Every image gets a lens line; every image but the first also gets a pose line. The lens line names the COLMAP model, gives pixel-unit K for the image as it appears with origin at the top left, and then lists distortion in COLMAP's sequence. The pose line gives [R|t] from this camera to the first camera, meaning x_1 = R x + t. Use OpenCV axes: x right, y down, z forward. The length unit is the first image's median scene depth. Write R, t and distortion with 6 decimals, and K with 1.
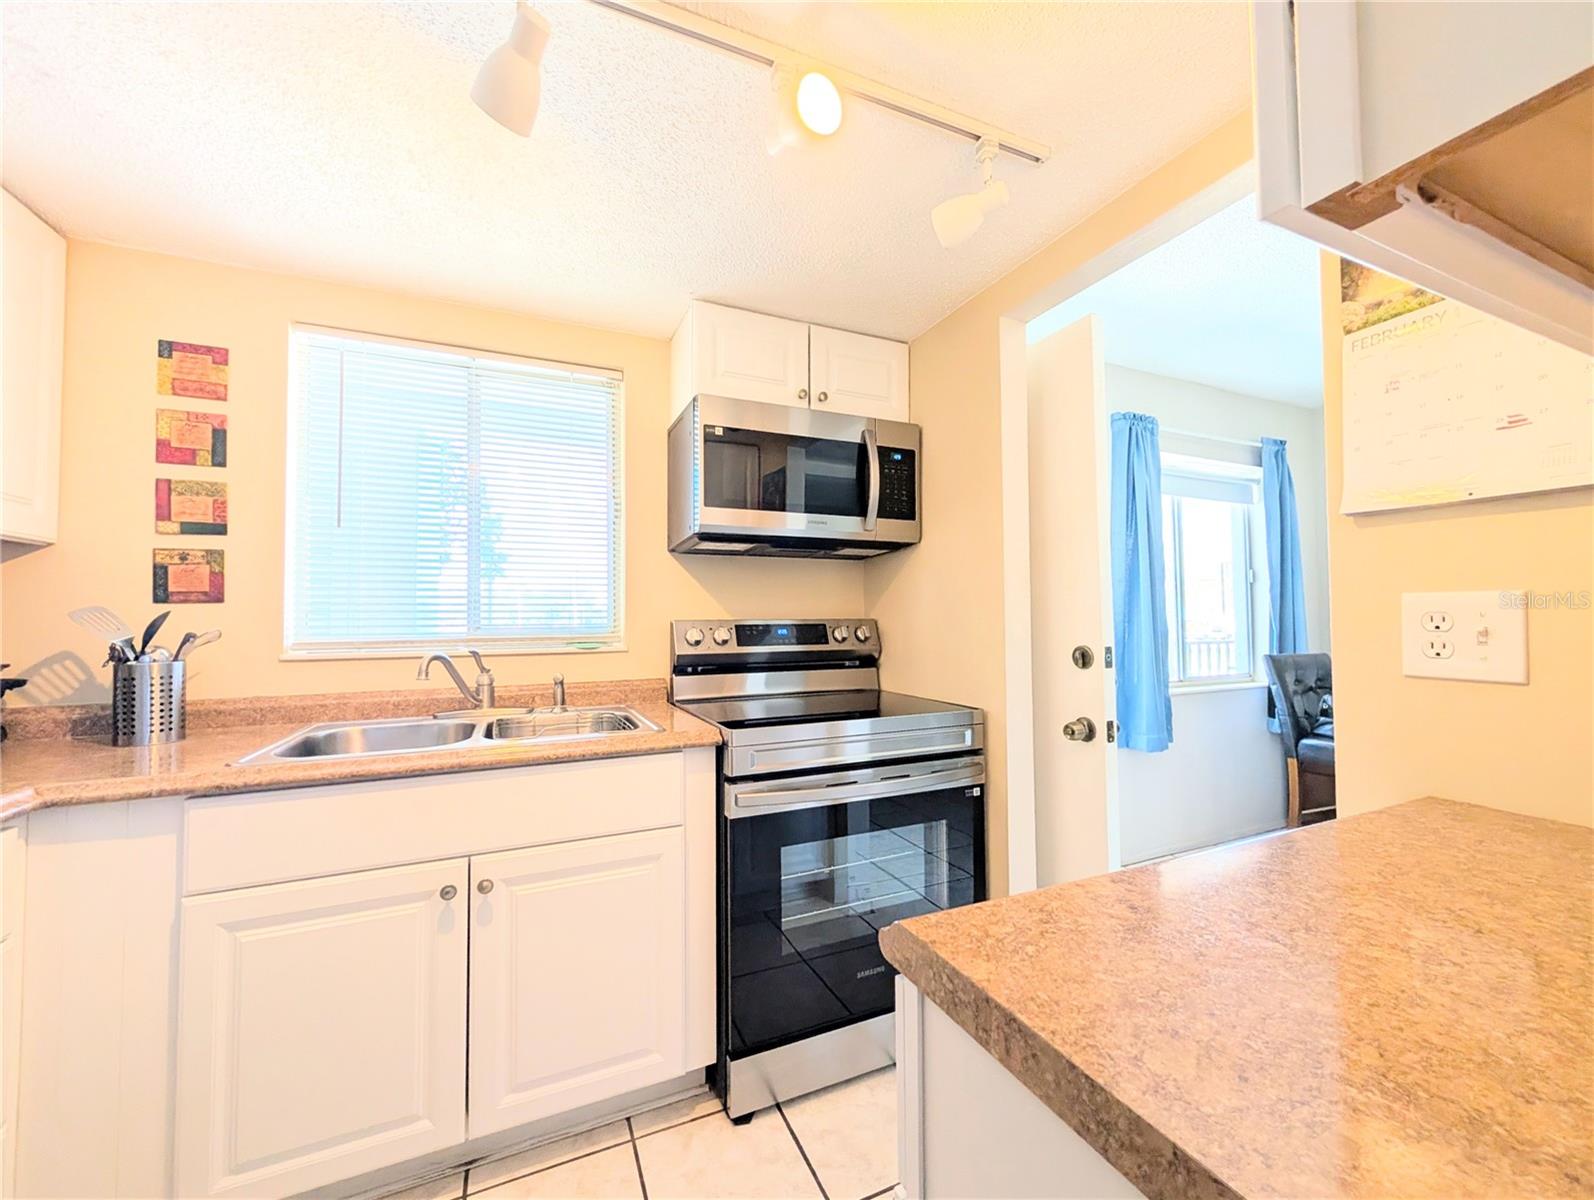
lens RADIAL K [[609.8, 0, 788.6], [0, 609.8, 602.3], [0, 0, 1]] dist [-0.004547, -0.000115]
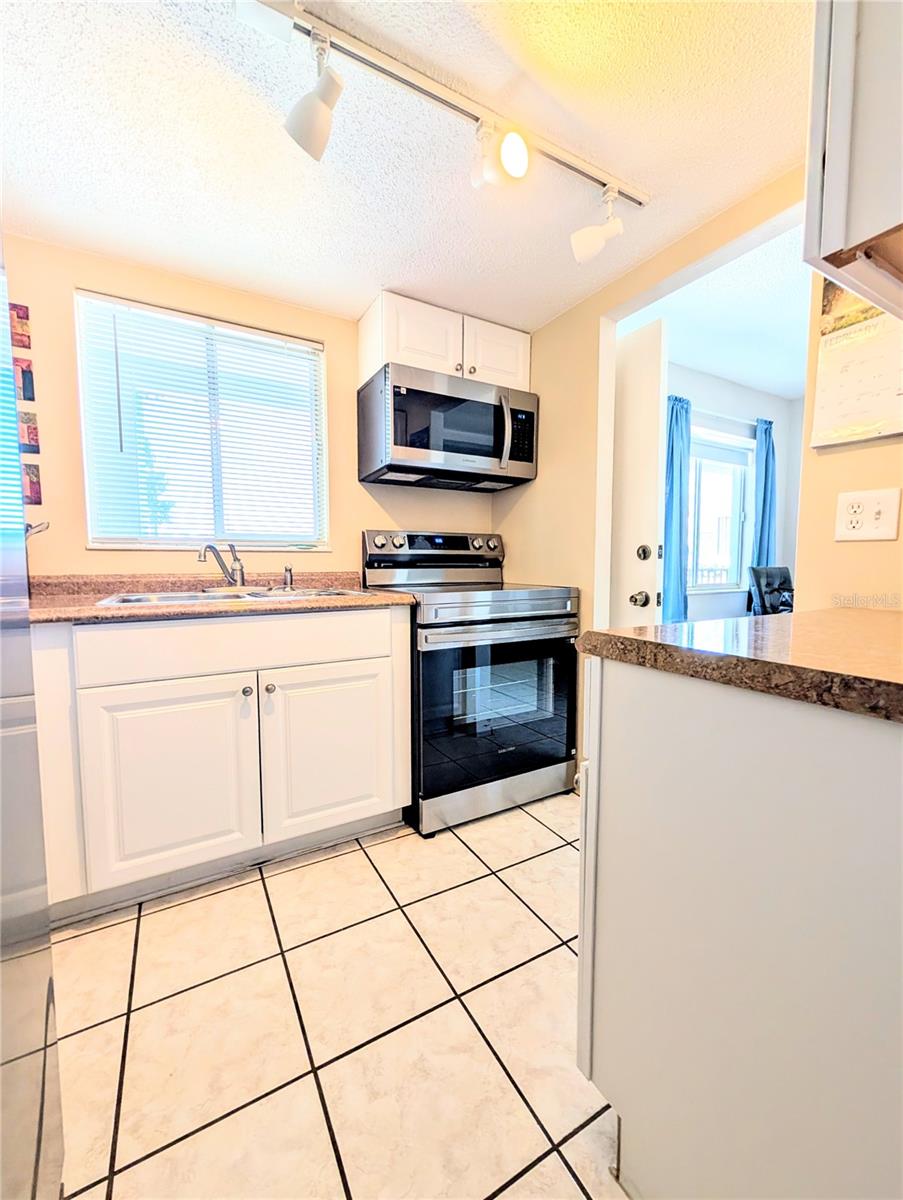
lens RADIAL K [[470.8, 0, 443.9], [0, 470.8, 597.4], [0, 0, 1]] dist [-0.004515, 0.000185]
pose [[0.995105, 0.000270, 0.098823, -0.131762], [-0.010452, 0.994675, 0.102529, 0.082732], [-0.098269, -0.103060, 0.989809, -0.133499]]
